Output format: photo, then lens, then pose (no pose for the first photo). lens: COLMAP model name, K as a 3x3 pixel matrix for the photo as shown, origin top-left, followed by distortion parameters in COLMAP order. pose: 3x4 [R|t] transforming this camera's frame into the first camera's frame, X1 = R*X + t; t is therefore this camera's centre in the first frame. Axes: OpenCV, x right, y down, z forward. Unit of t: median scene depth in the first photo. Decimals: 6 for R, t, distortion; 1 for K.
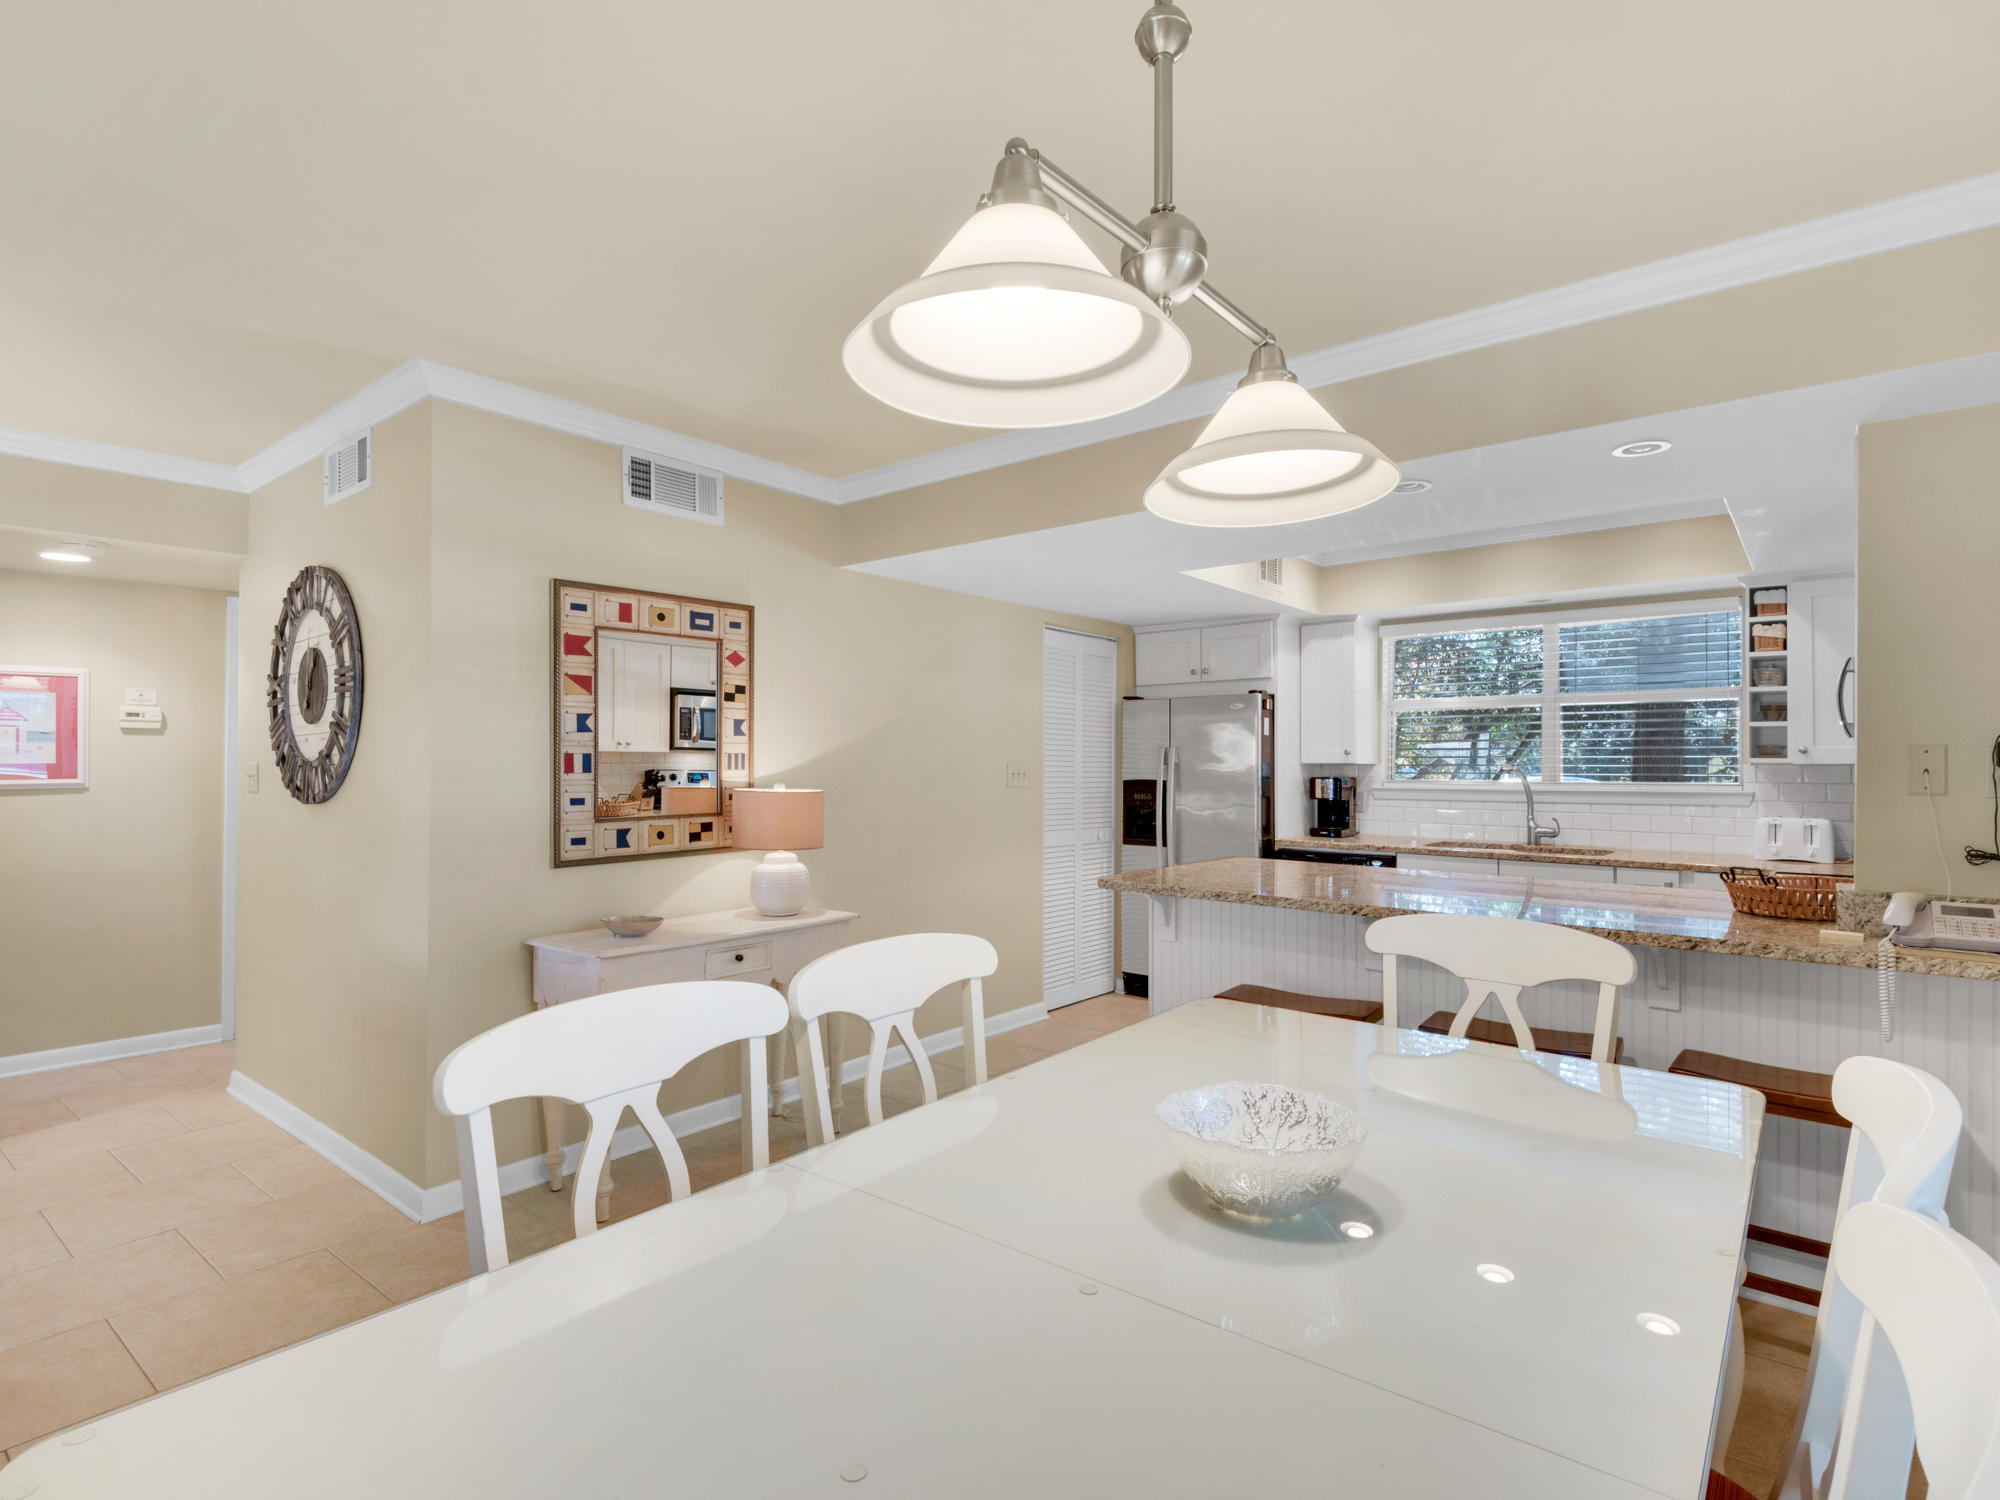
lens RADIAL K [[997.2, 0, 1001.5], [0, 997.2, 753.3], [0, 0, 1]] dist [0.026534, -0.000347]
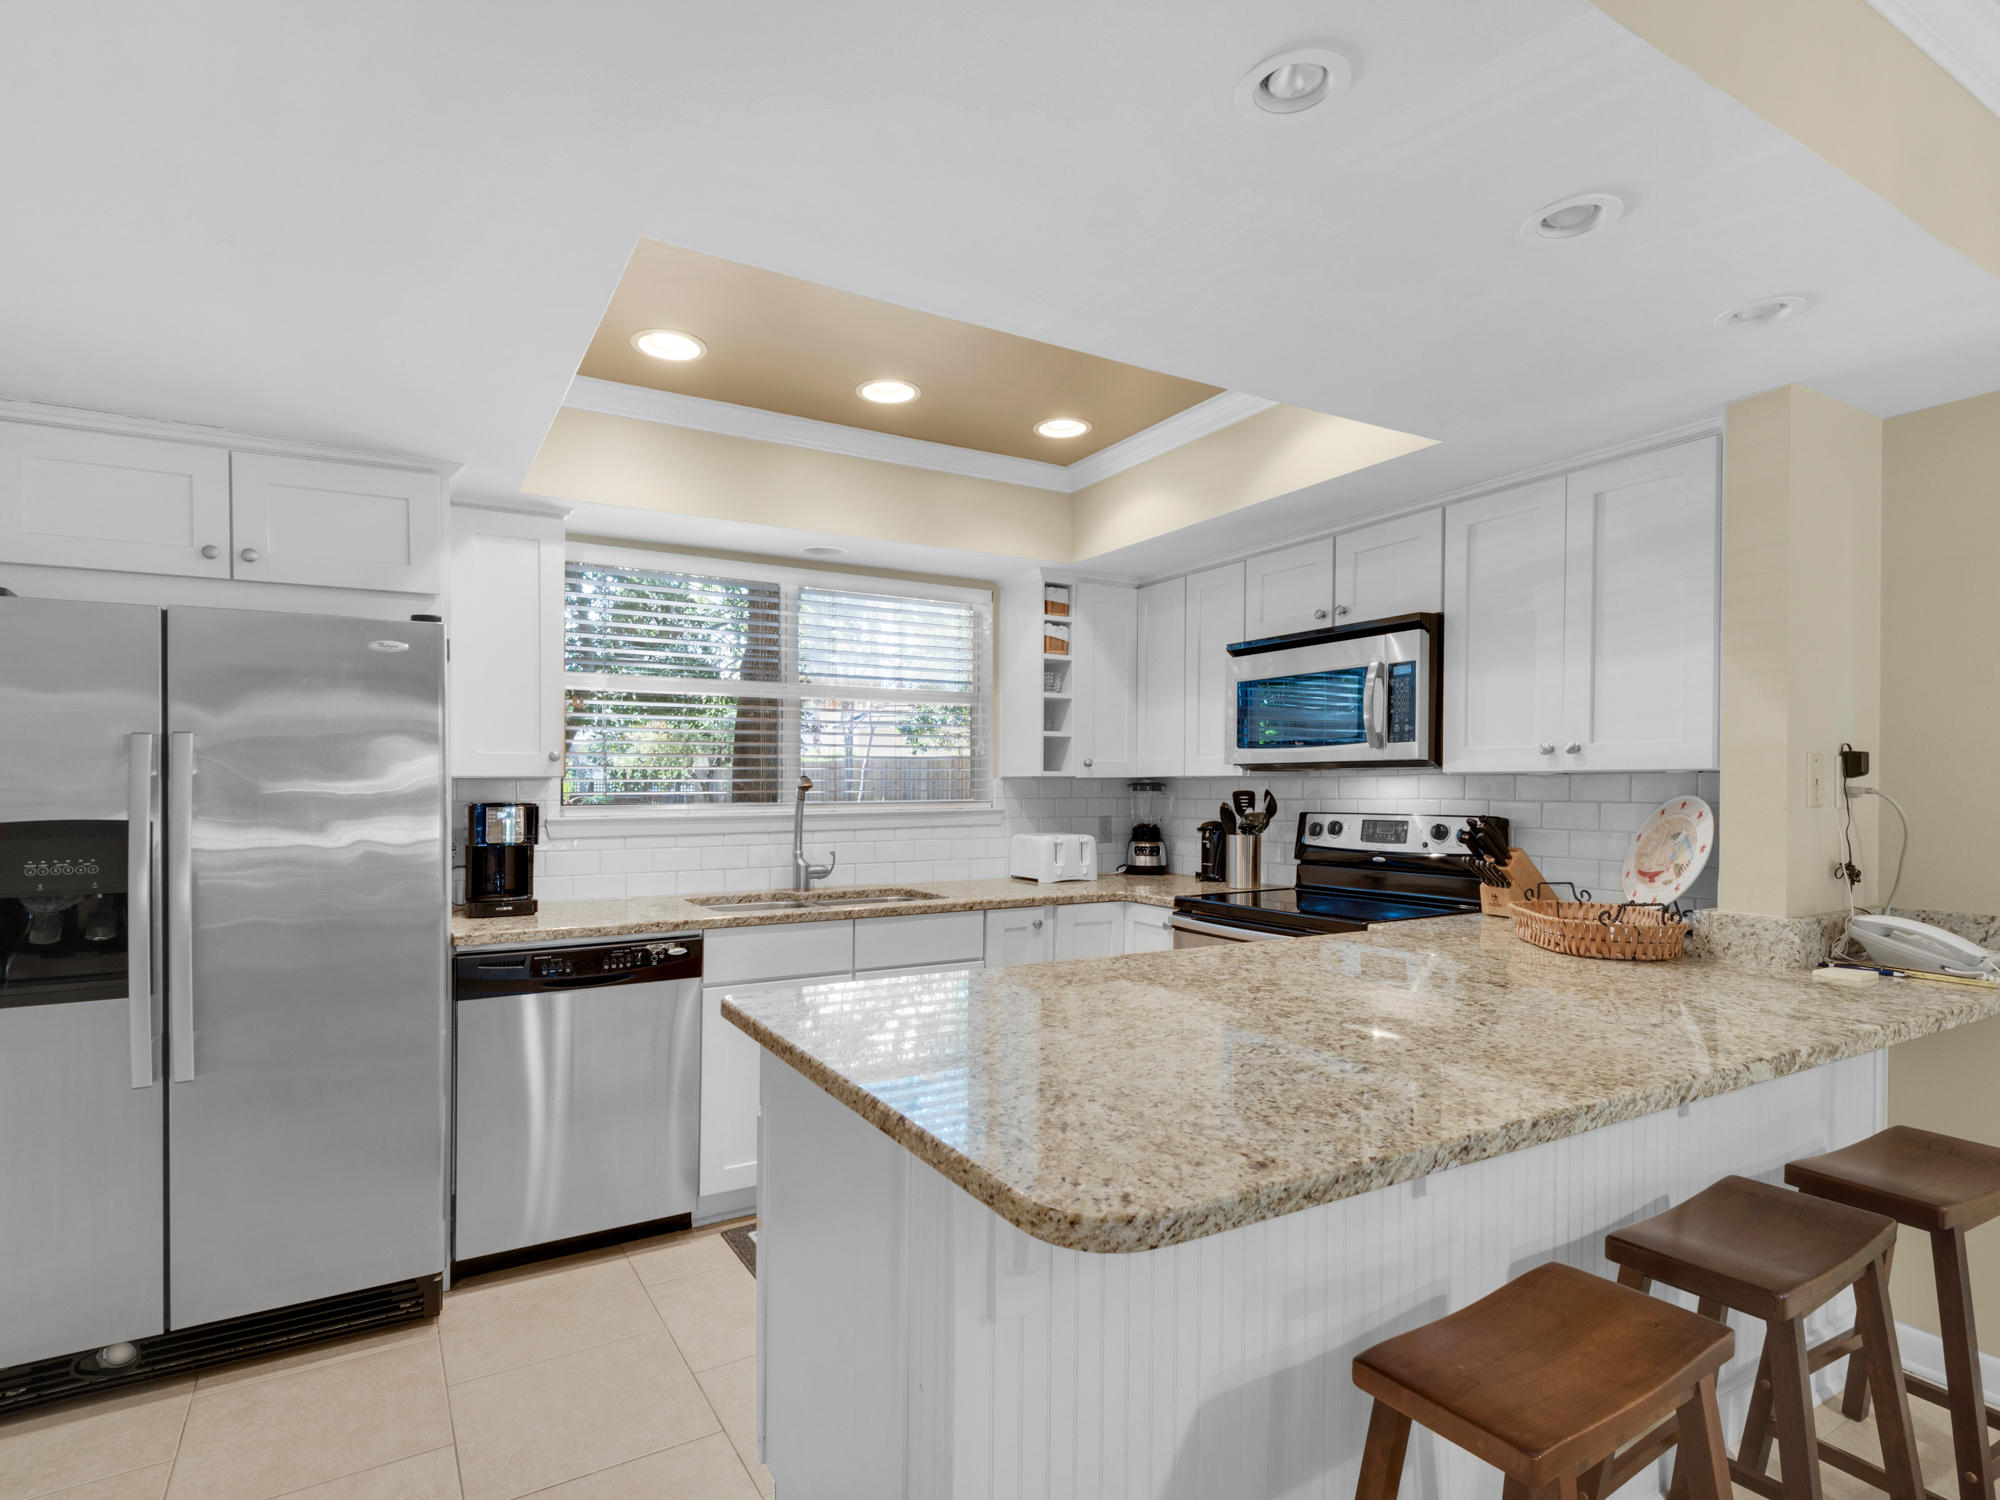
lens RADIAL K [[1010.2, 0, 995.5], [0, 1010.2, 764.2], [0, 0, 1]] dist [0.005572, -0.006938]
pose [[0.331424, 0.014569, 0.943369, -0.096133], [-0.006996, 0.999891, -0.012984, 0.009054], [-0.943456, -0.002296, 0.331490, 0.603070]]
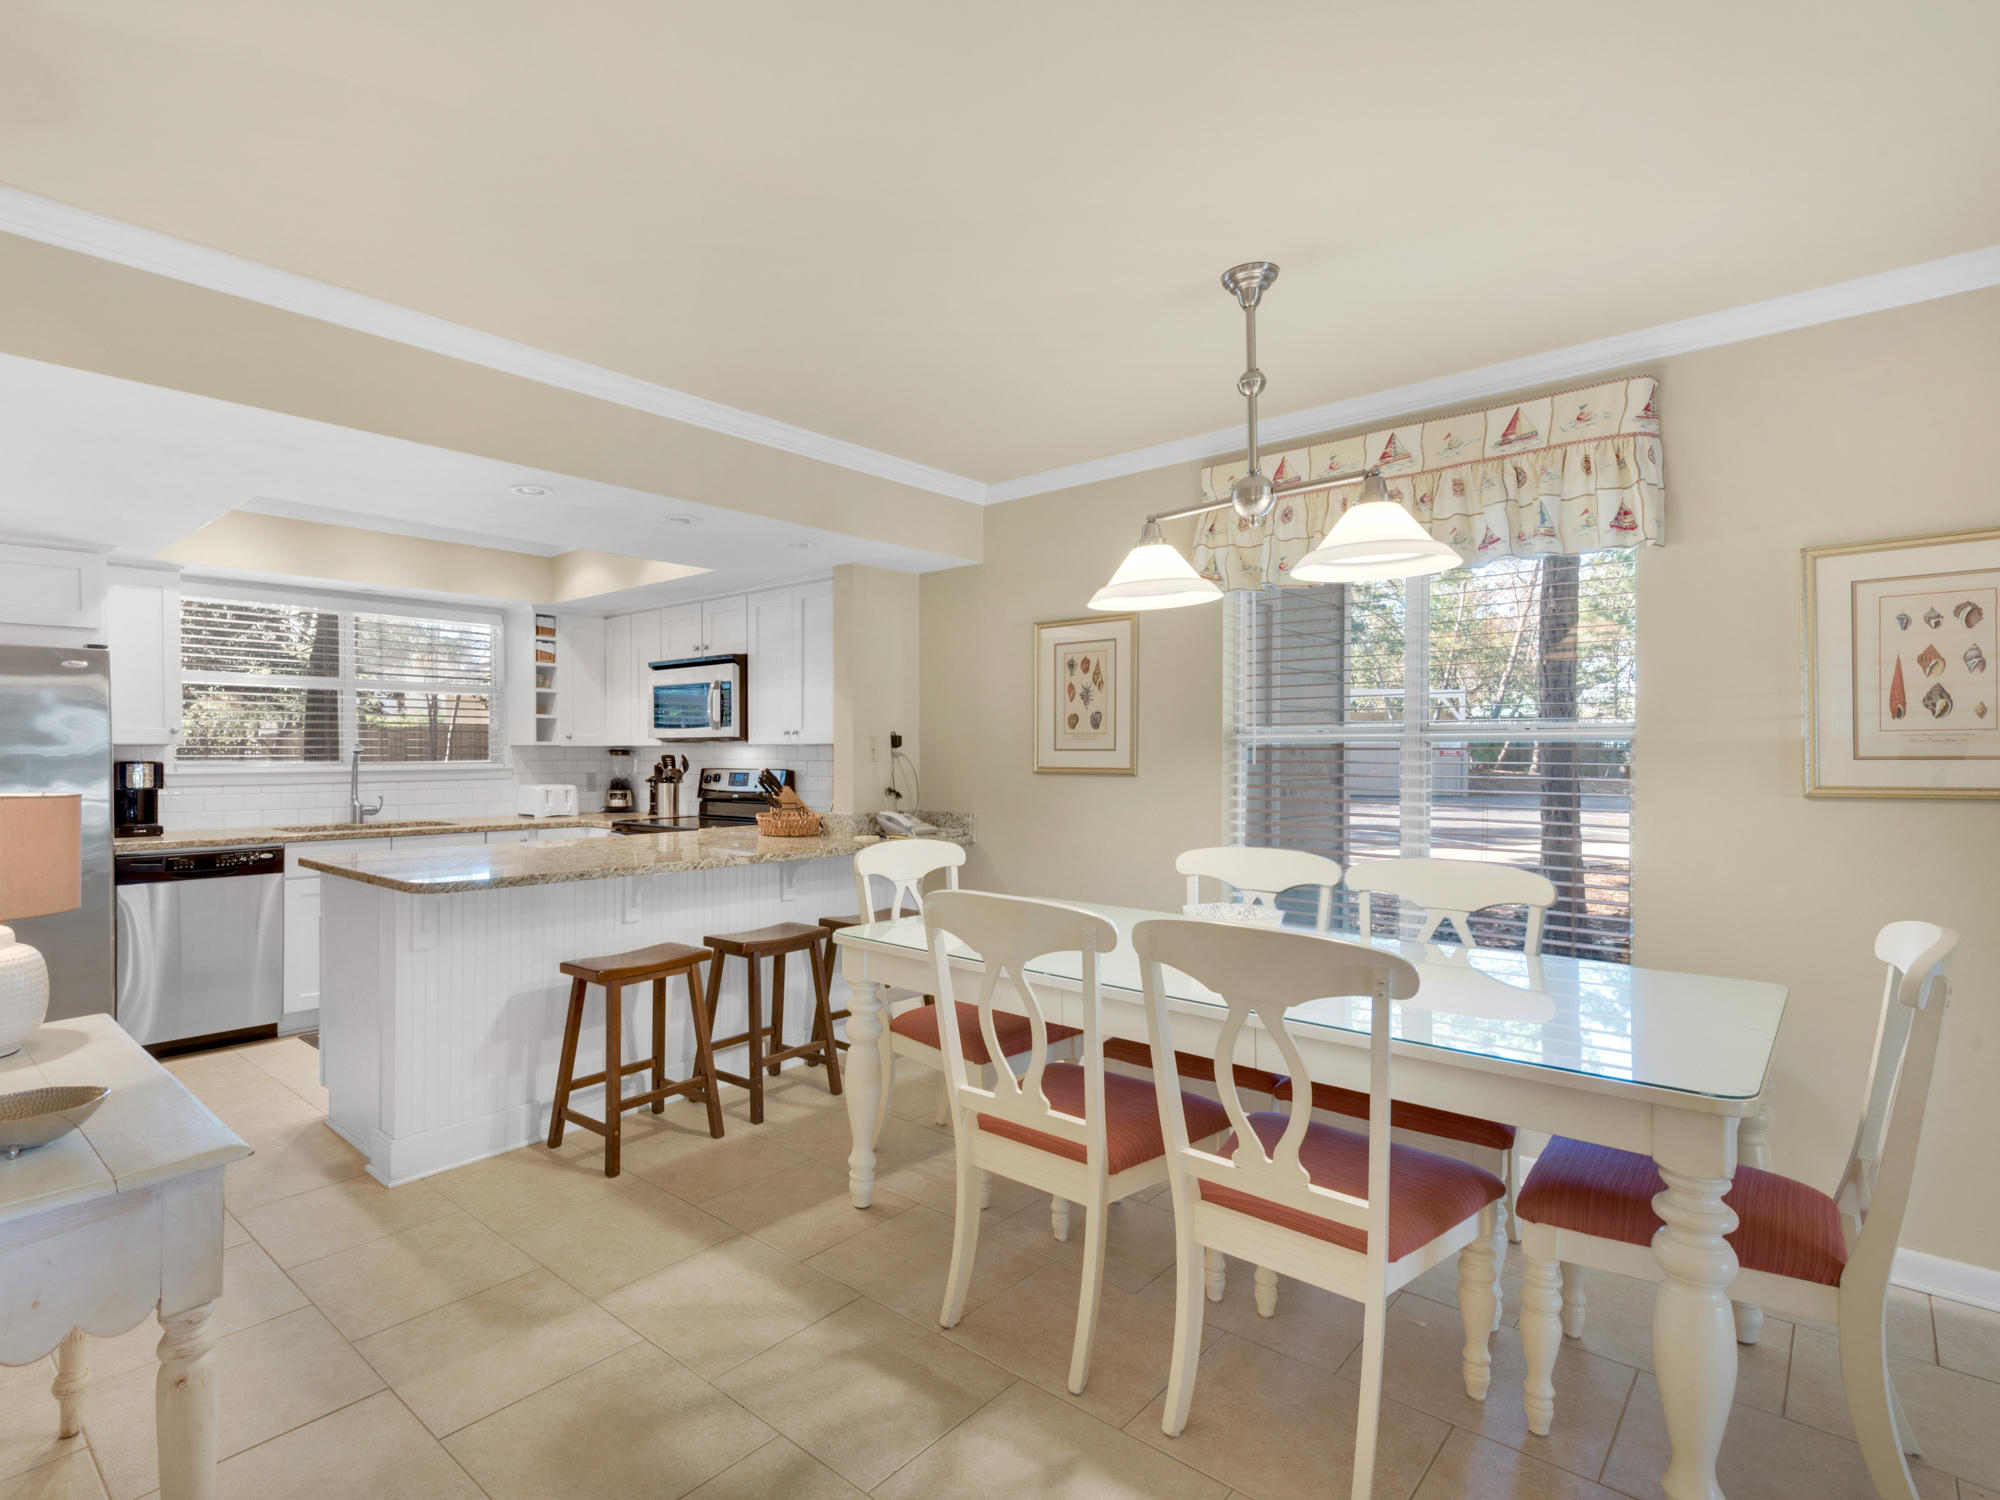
lens RADIAL K [[1010.2, 0, 850.5], [0, 1010.2, 757.6], [0, 0, 1]] dist [0.005572, -0.006938]
pose [[0.097666, -0.009027, 0.995178, -0.439862], [-0.011084, 0.999887, 0.010157, 0.006652], [-0.995158, -0.012023, 0.097555, 0.371201]]
